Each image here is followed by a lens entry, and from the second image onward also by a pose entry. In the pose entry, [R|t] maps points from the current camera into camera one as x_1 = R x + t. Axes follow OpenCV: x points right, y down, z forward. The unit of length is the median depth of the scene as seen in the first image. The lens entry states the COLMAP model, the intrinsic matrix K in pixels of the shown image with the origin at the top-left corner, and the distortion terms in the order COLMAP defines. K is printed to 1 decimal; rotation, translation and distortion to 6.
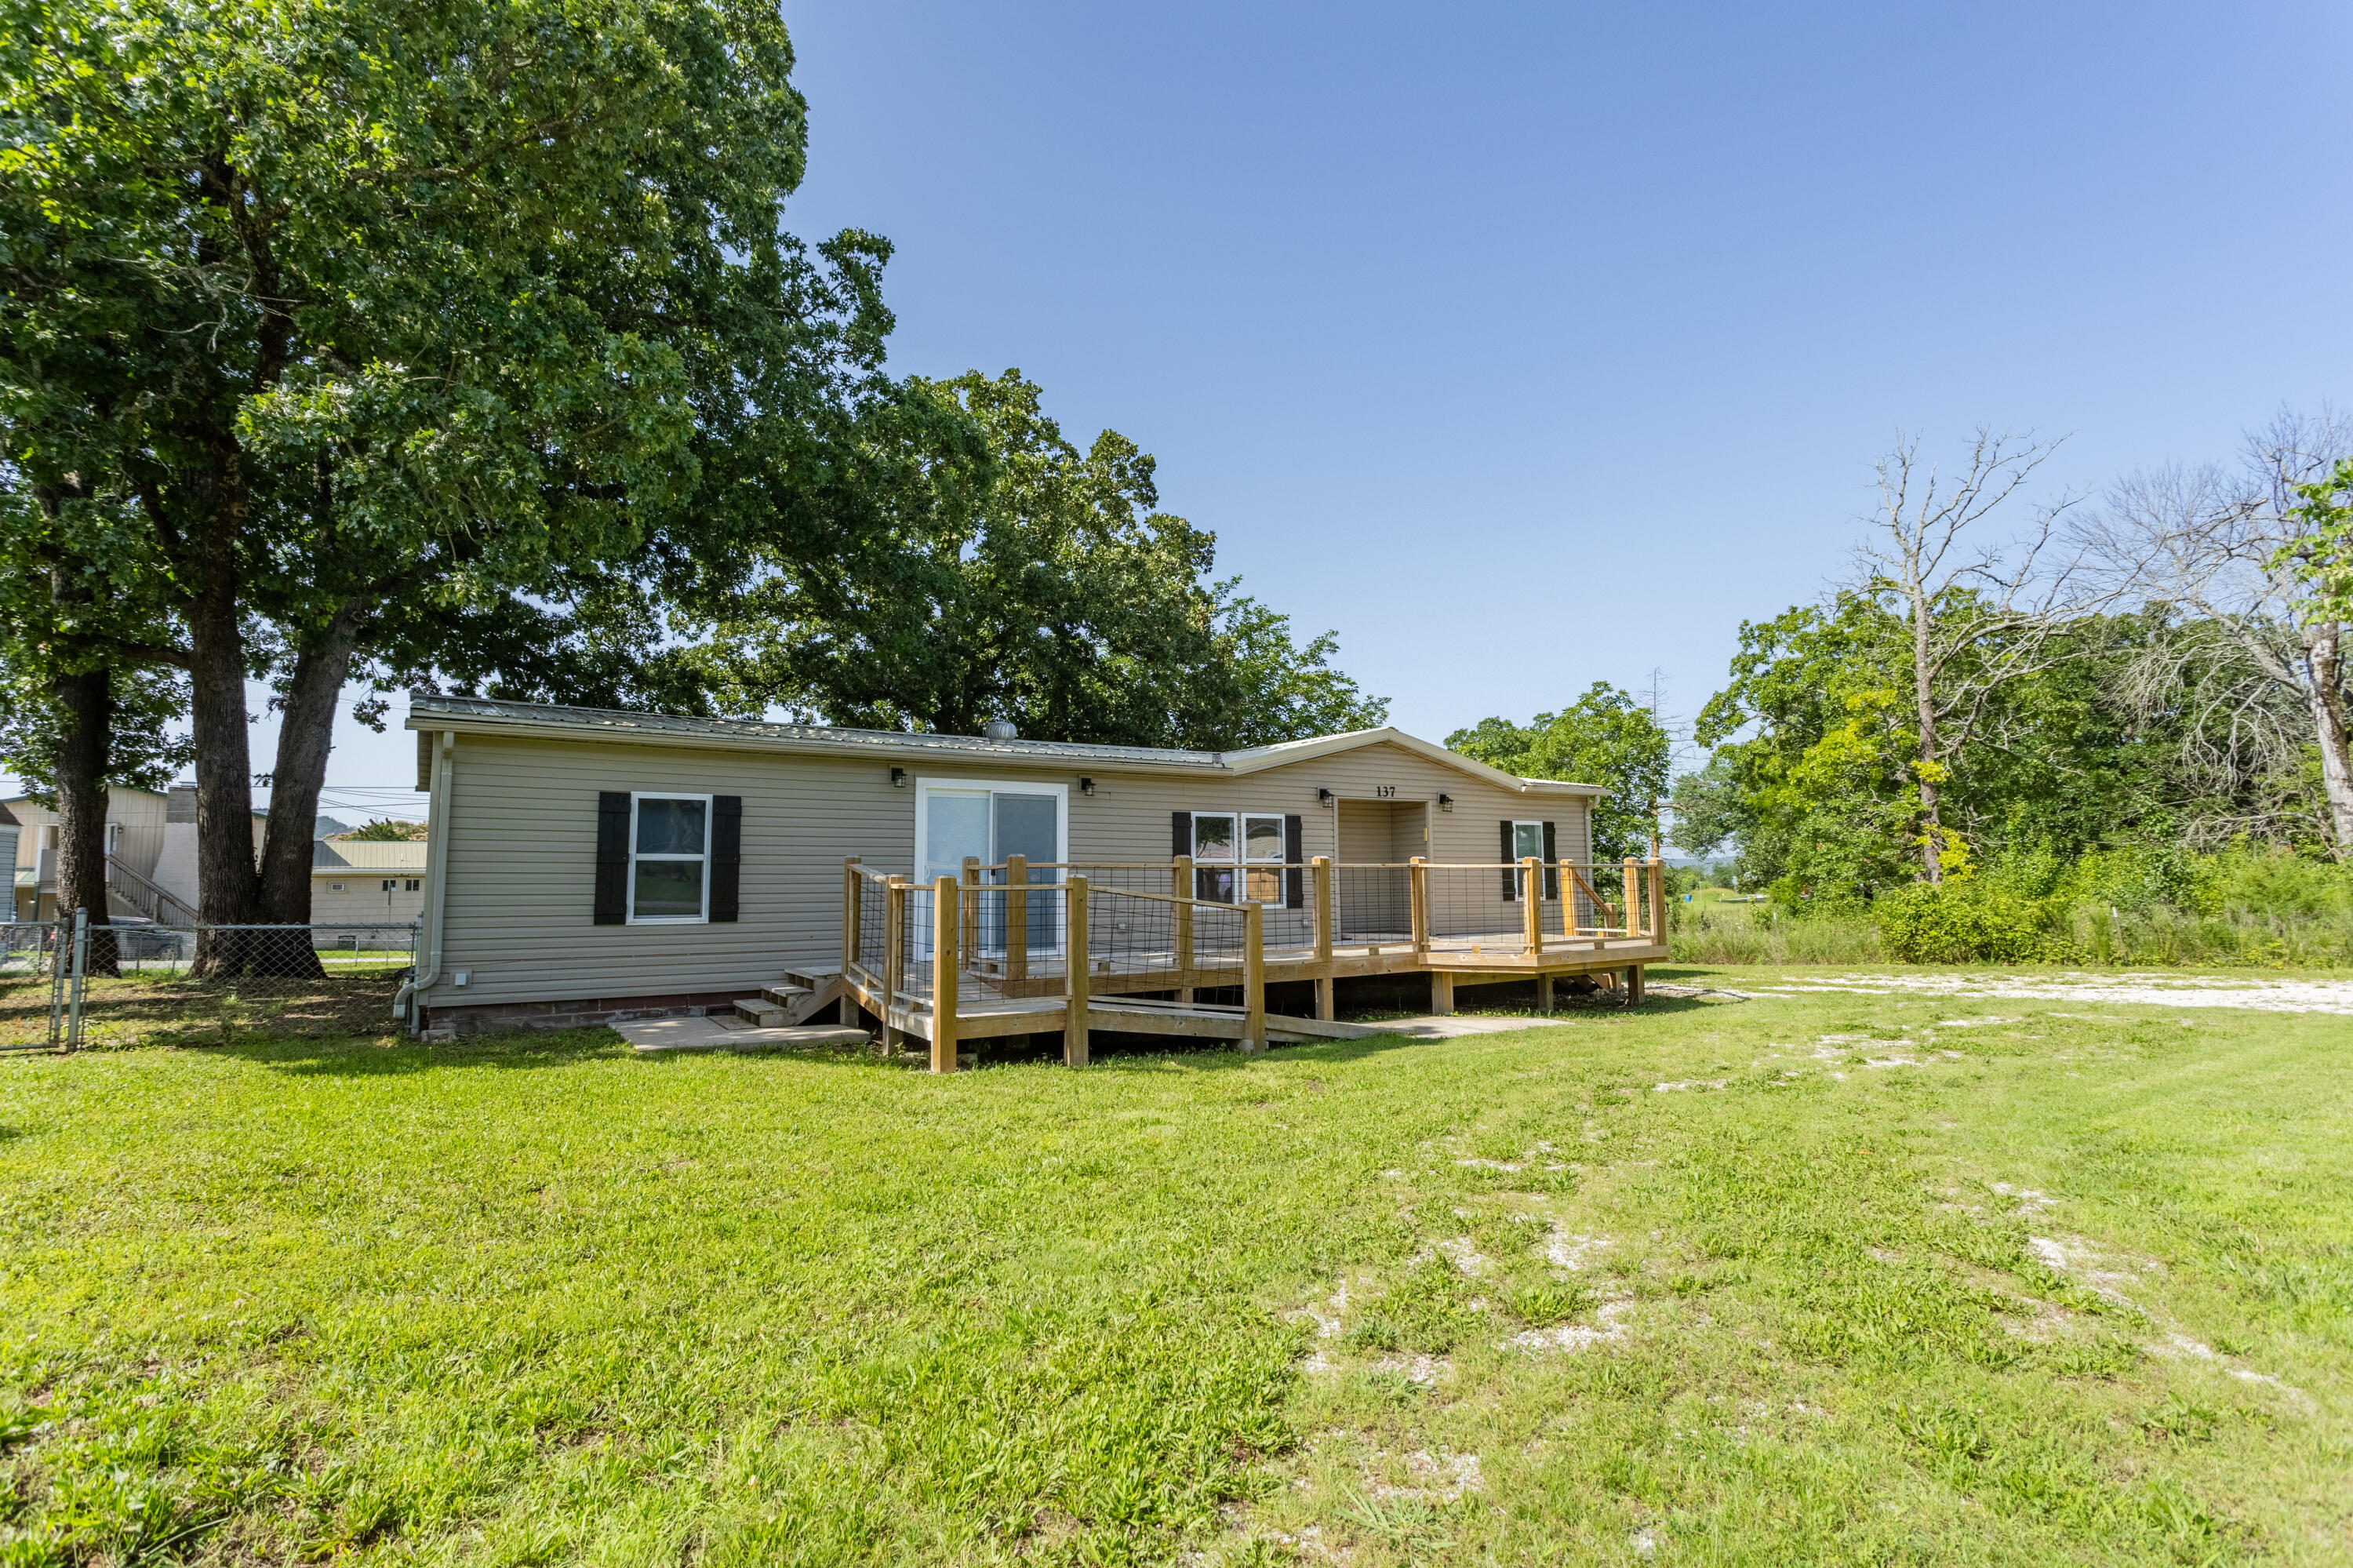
lens RADIAL K [[1124.2, 0, 1134.3], [0, 1124.2, 782.5], [0, 0, 1]] dist [-0.034398, 0.000060]
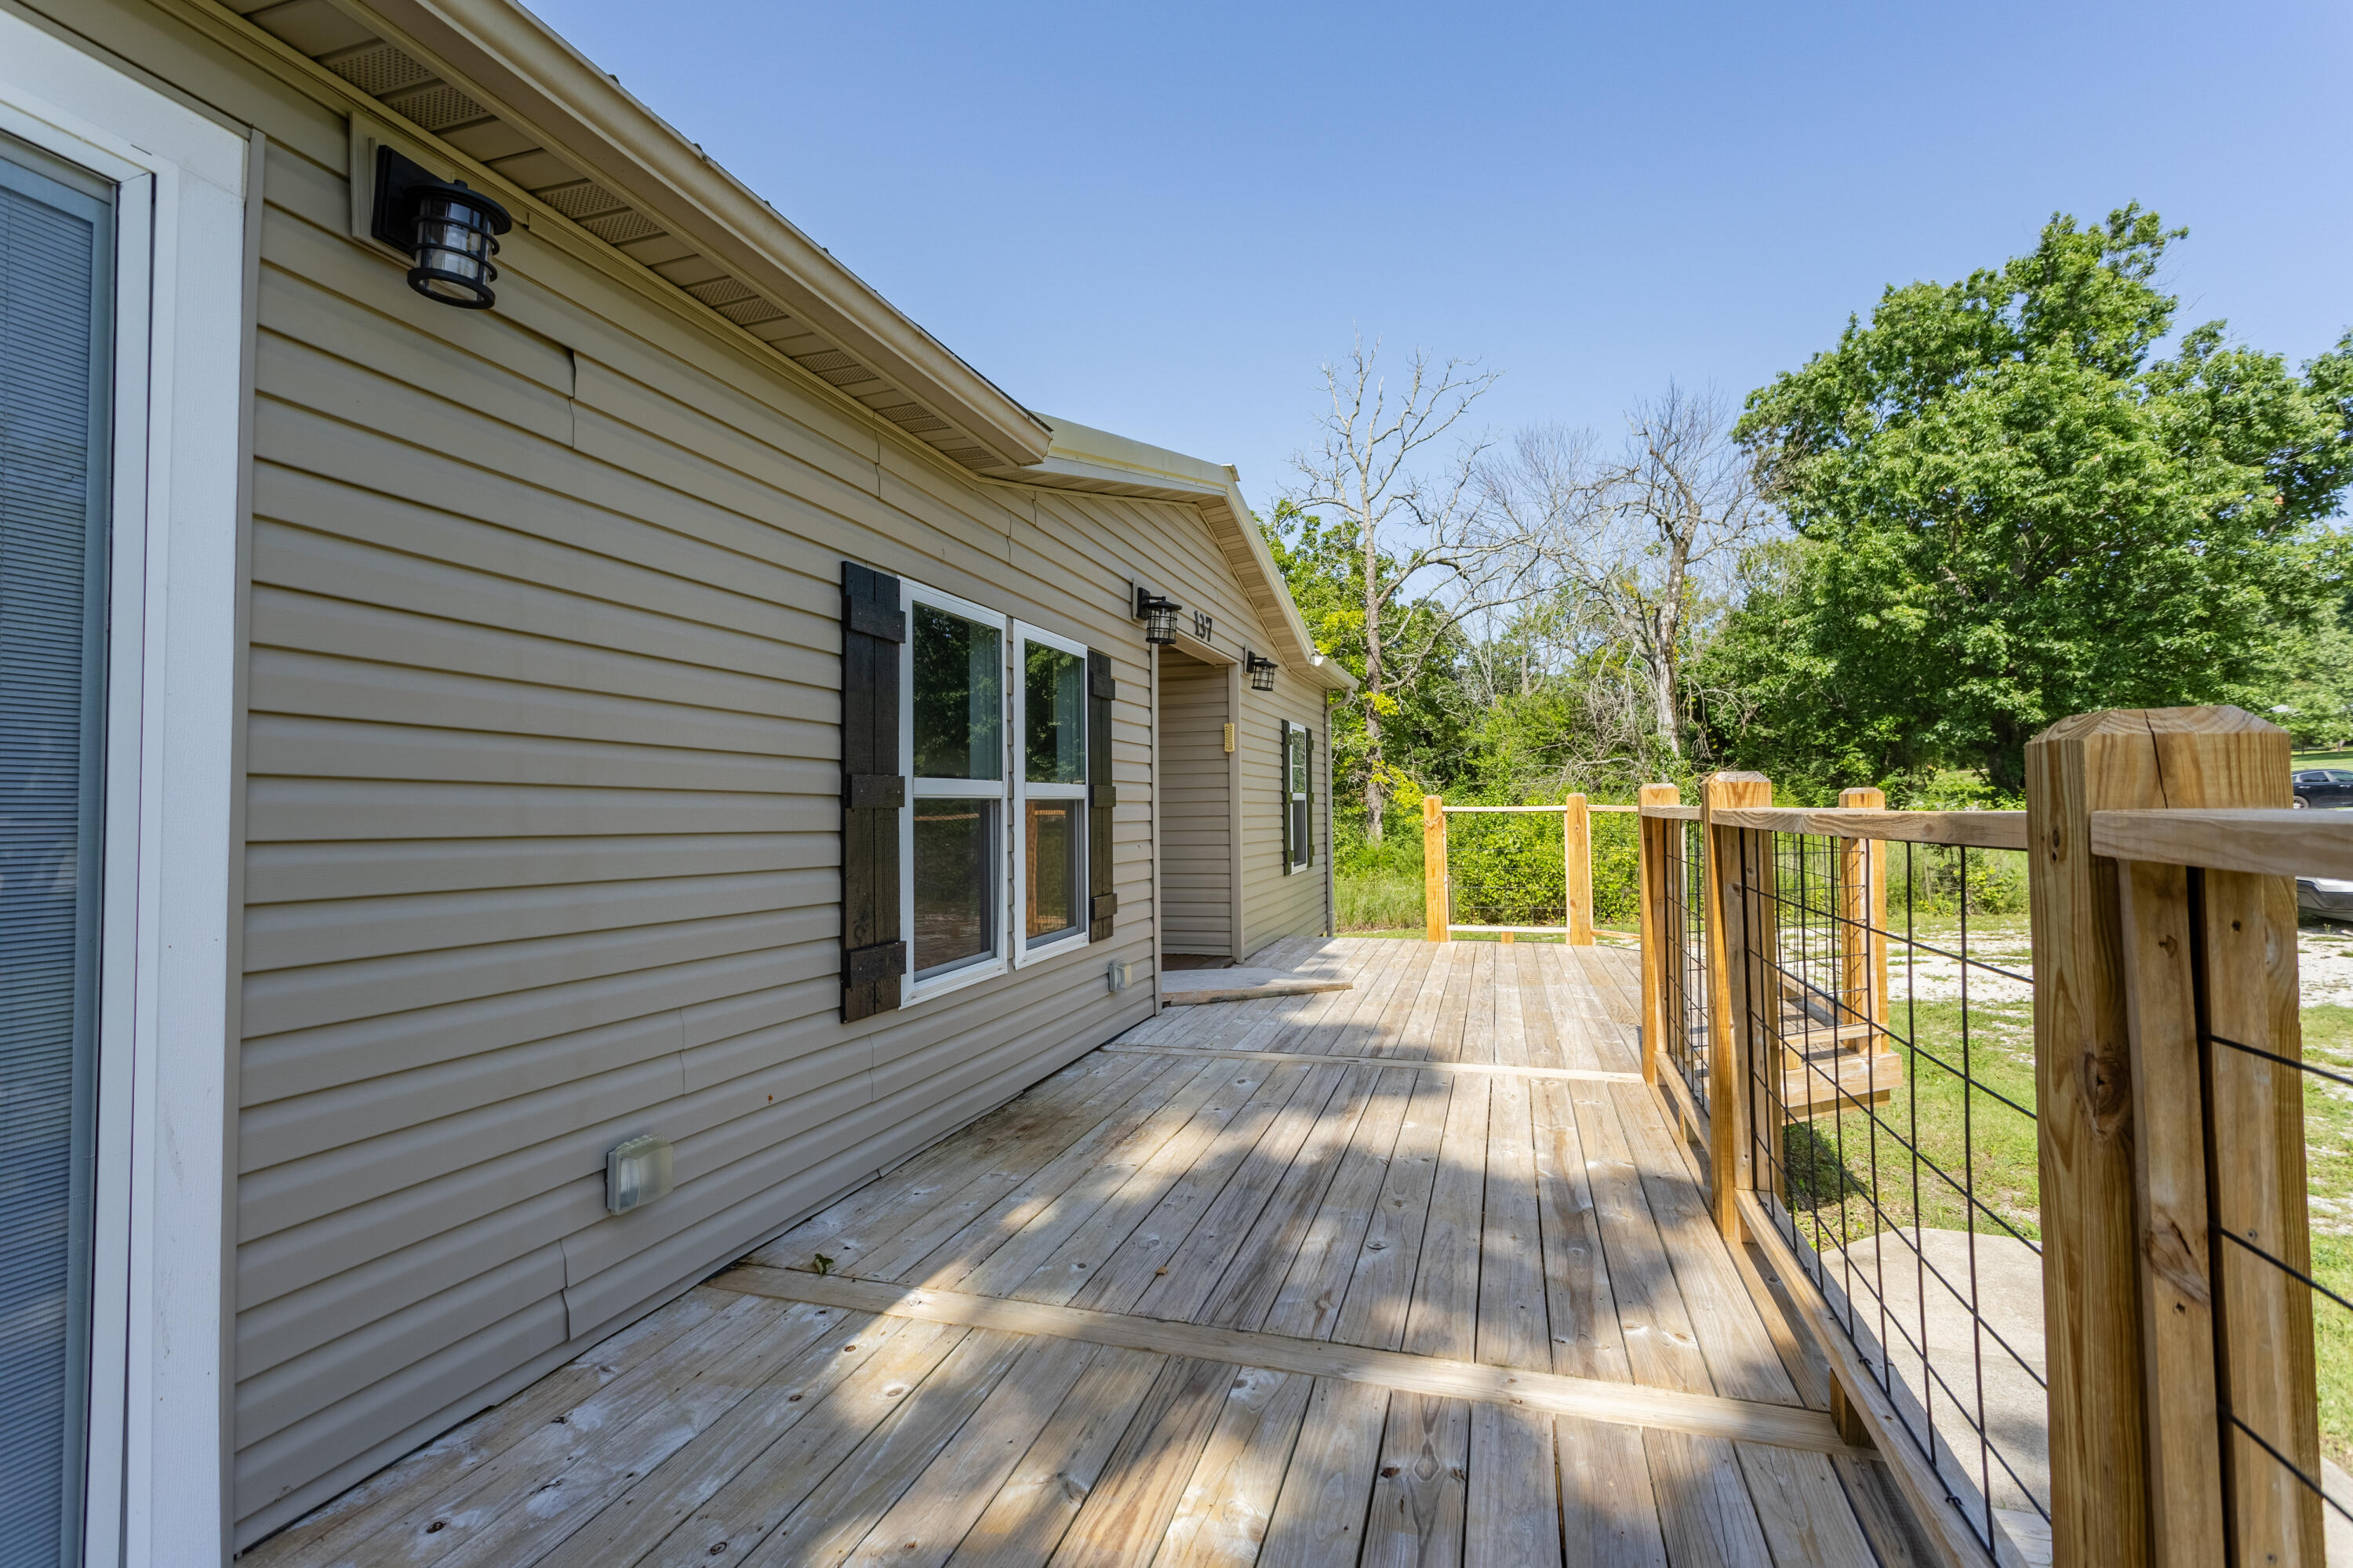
lens RADIAL K [[1124.2, 0, 1134.3], [0, 1124.2, 782.5], [0, 0, 1]] dist [-0.034398, 0.000060]
pose [[0.787771, 0.012306, 0.615845, -0.034228], [-0.047756, 0.998011, 0.041145, 0.037319], [-0.614114, -0.061823, 0.786792, 0.523471]]
